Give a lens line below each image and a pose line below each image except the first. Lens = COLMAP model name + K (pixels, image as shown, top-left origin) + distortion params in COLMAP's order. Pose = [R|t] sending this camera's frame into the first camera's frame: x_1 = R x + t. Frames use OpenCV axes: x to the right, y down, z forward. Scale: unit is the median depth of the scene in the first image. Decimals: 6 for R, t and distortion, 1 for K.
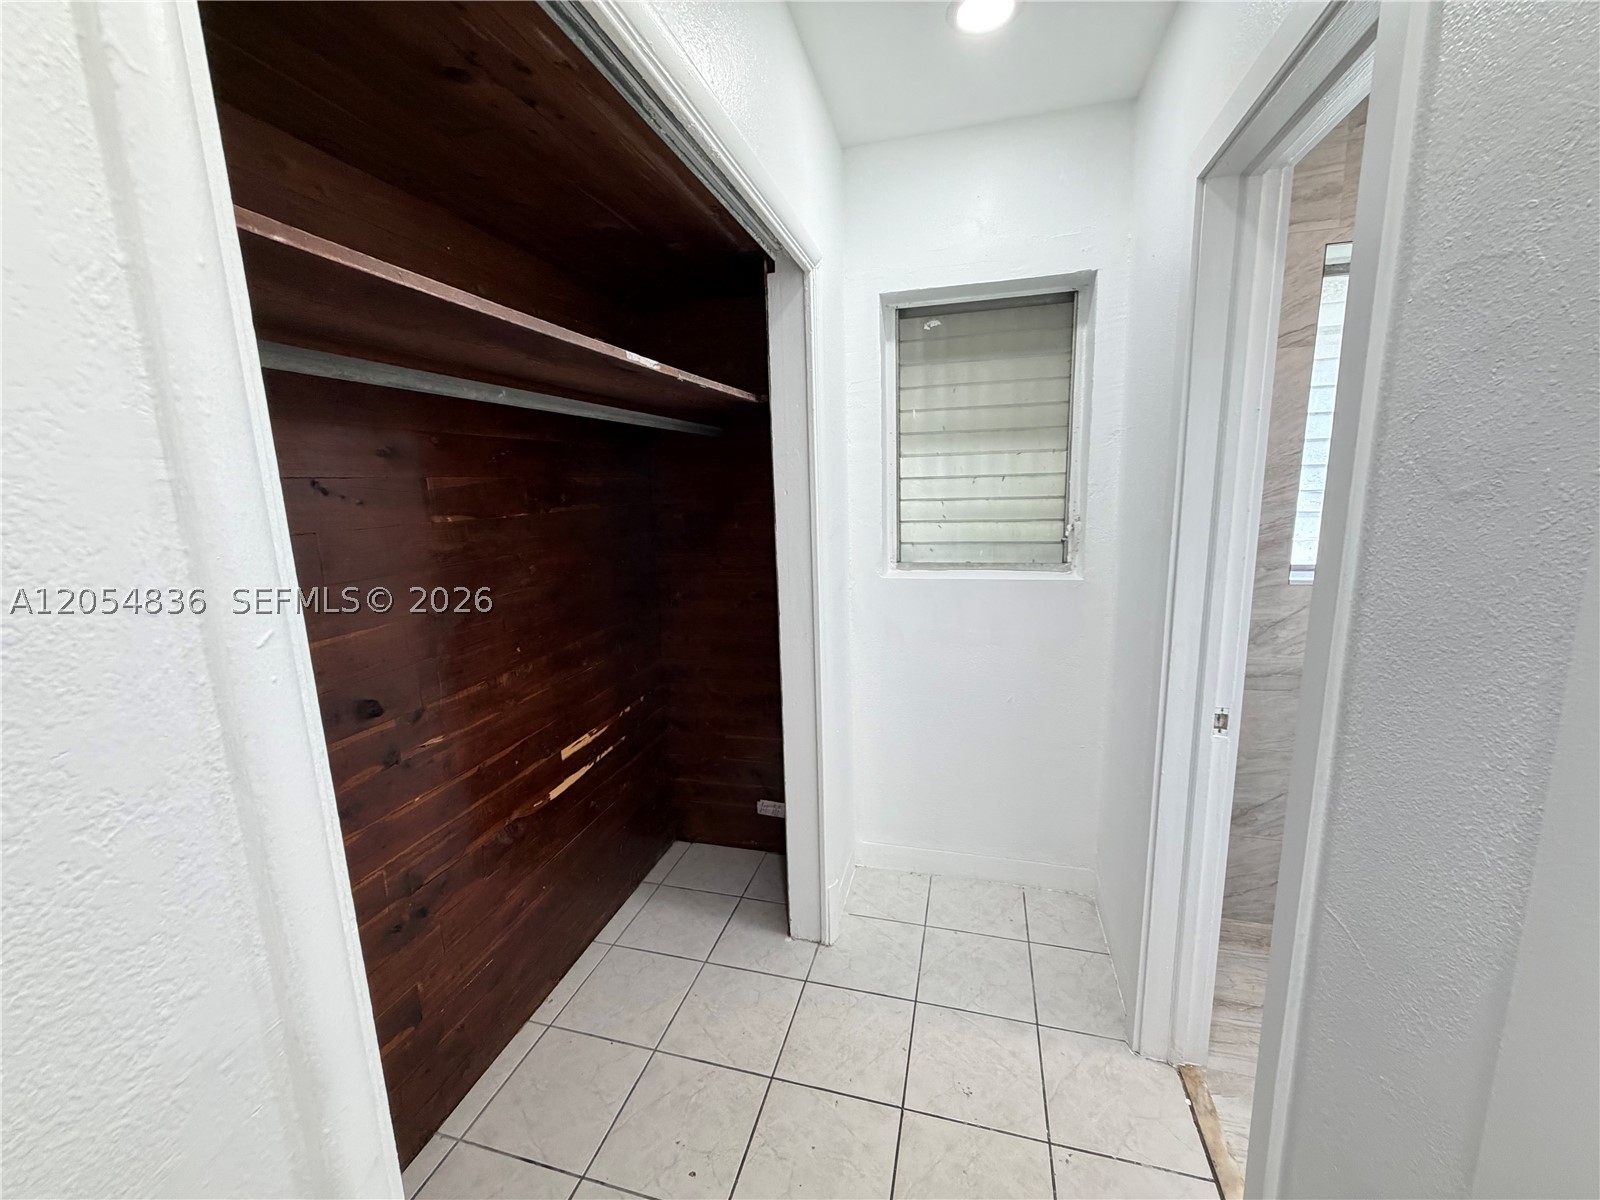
lens RADIAL K [[639.0, 0, 800.6], [0, 639.0, 595.5], [0, 0, 1]] dist [0.000040, -0.000031]
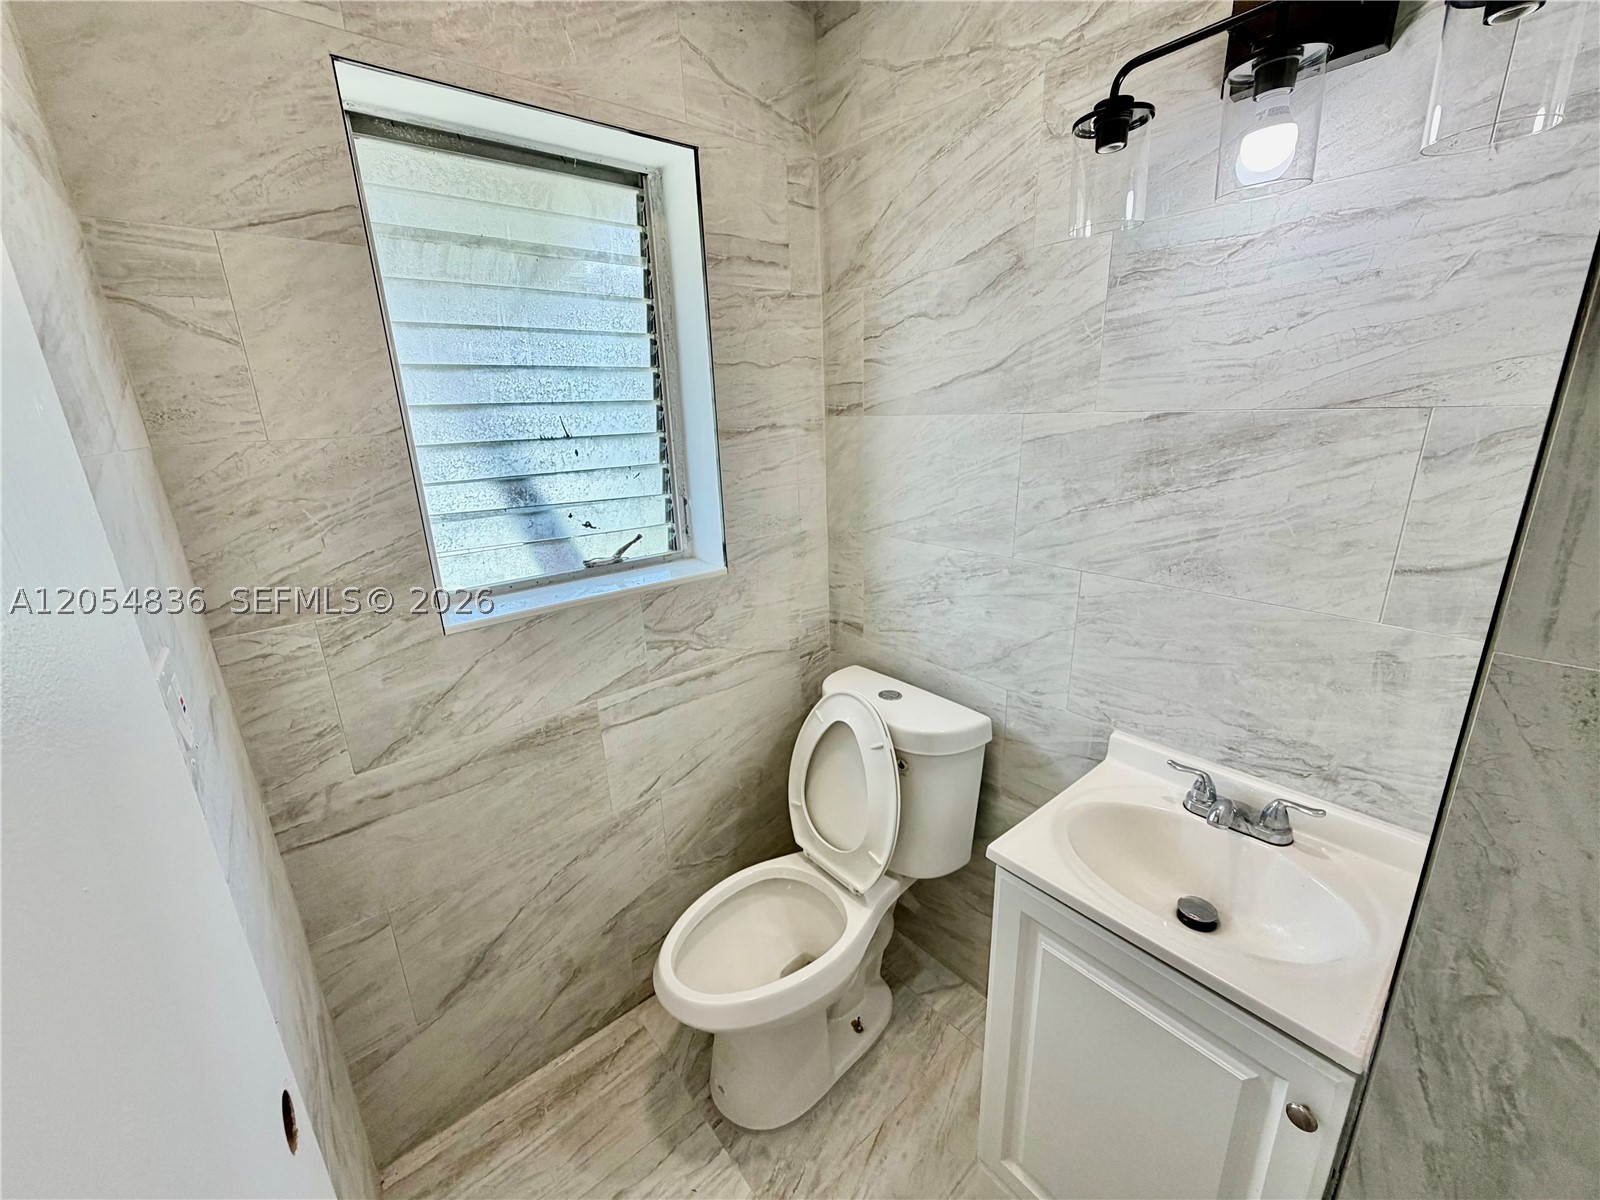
lens RADIAL K [[639.0, 0, 796.5], [0, 639.0, 597.6], [0, 0, 1]] dist [0.000040, -0.000031]
pose [[0.574722, -0.223464, 0.787247, 0.458895], [0.160861, 0.974076, 0.159061, -0.097817], [-0.802383, 0.035222, 0.595770, 0.321589]]
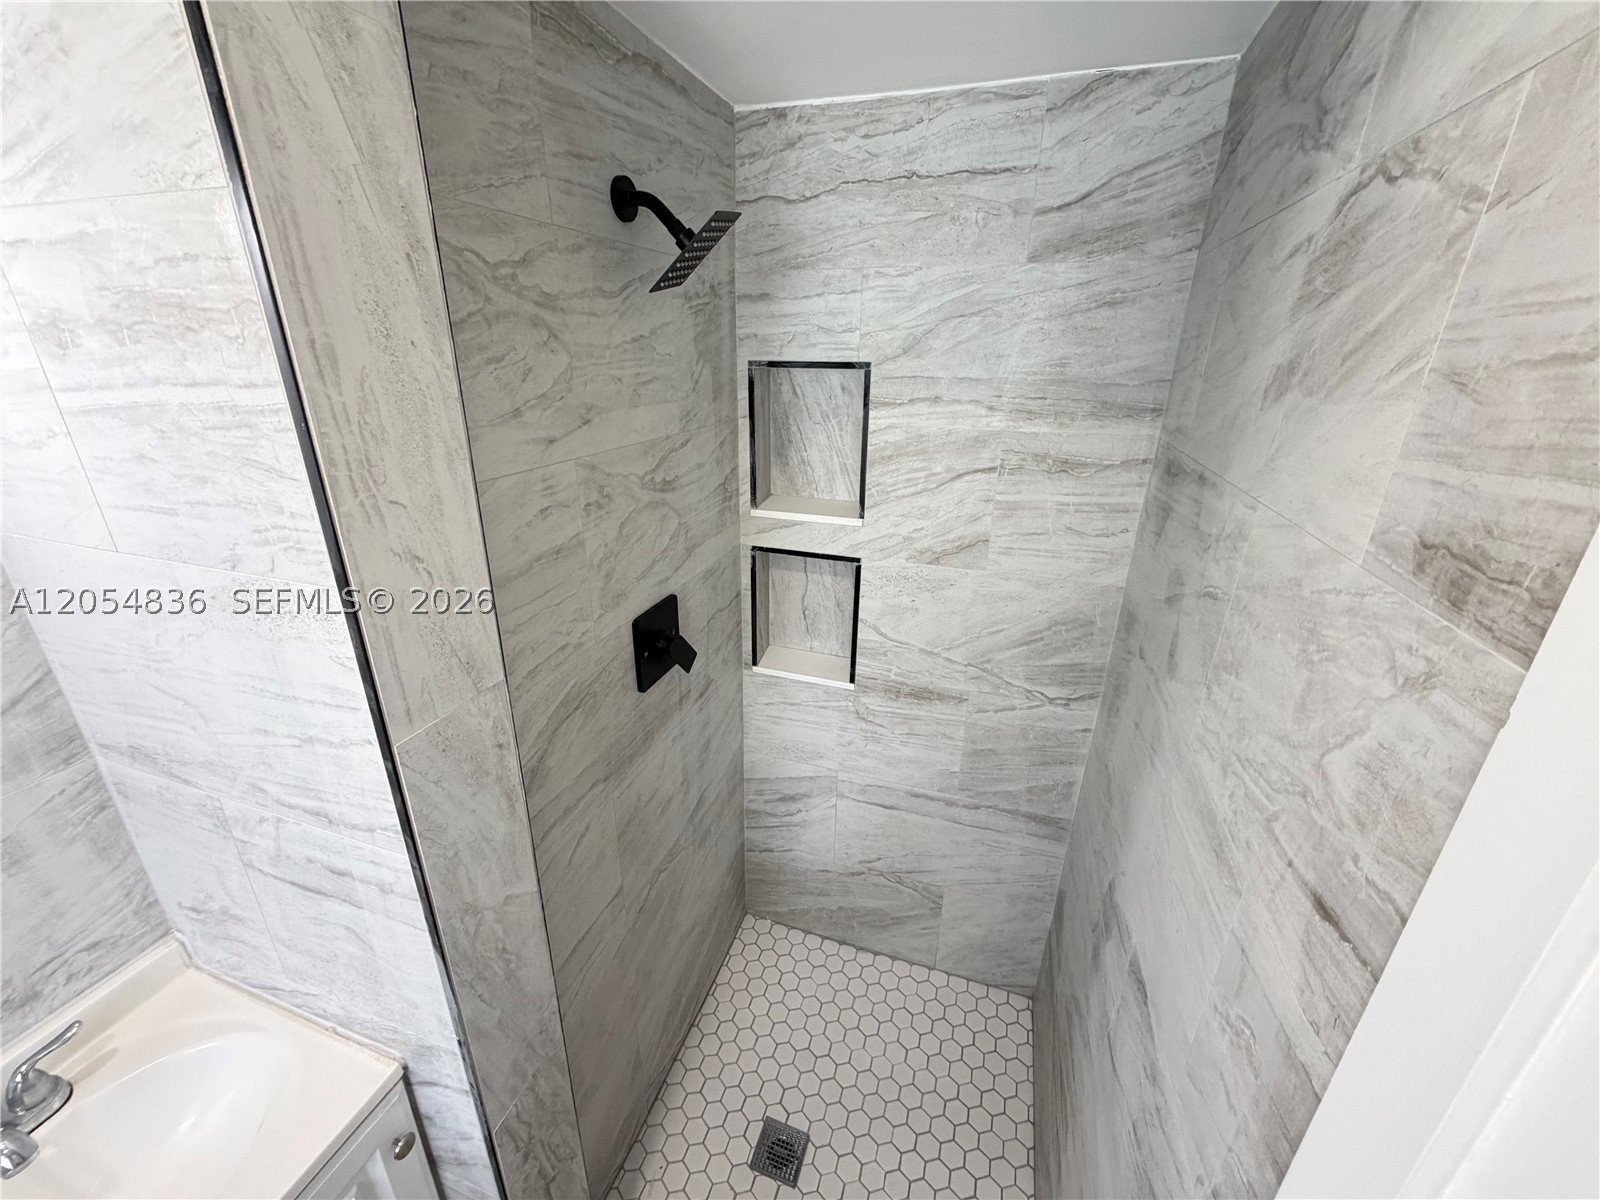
lens RADIAL K [[639.0, 0, 797.3], [0, 639.0, 598.4], [0, 0, 1]] dist [0.000040, -0.000031]
pose [[-0.998297, -0.010426, 0.057396, 0.572339], [0.020778, 0.855824, 0.516849, -0.222146], [-0.054510, 0.517161, -0.854150, 0.477996]]
